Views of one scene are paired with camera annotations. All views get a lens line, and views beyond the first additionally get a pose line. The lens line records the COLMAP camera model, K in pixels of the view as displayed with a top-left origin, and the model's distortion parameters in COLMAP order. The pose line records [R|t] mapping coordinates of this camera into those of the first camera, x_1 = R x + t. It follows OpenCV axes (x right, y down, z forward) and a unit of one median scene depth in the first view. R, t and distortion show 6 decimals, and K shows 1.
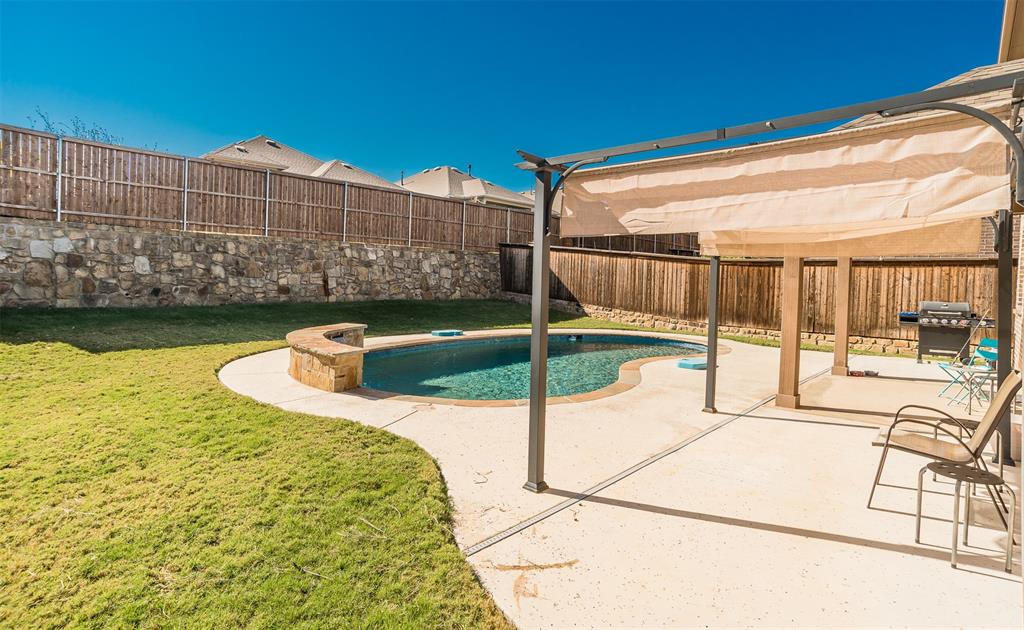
lens RADIAL K [[539.2, 0, 513.6], [0, 539.2, 295.0], [0, 0, 1]] dist [-0.033862, 0.000621]
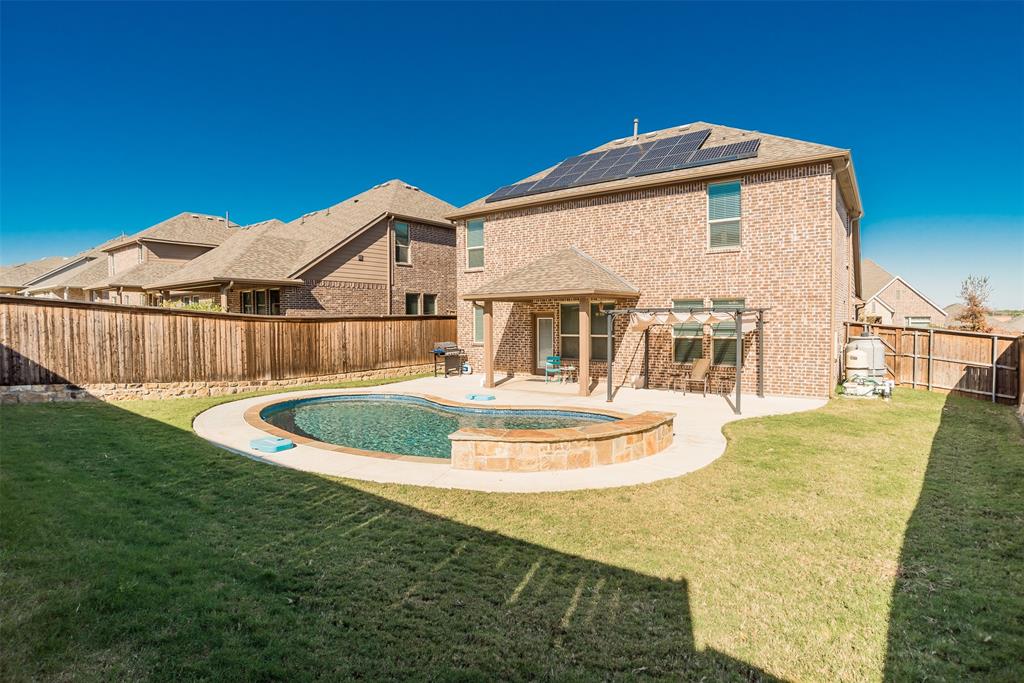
lens RADIAL K [[521.1, 0, 510.1], [0, 521.1, 352.3], [0, 0, 1]] dist [-0.075597, 0.036809]
pose [[-0.107278, -0.095098, 0.989670, -0.639712], [0.032868, 0.994532, 0.099128, -0.079873], [-0.993686, 0.043163, -0.103566, 0.645295]]
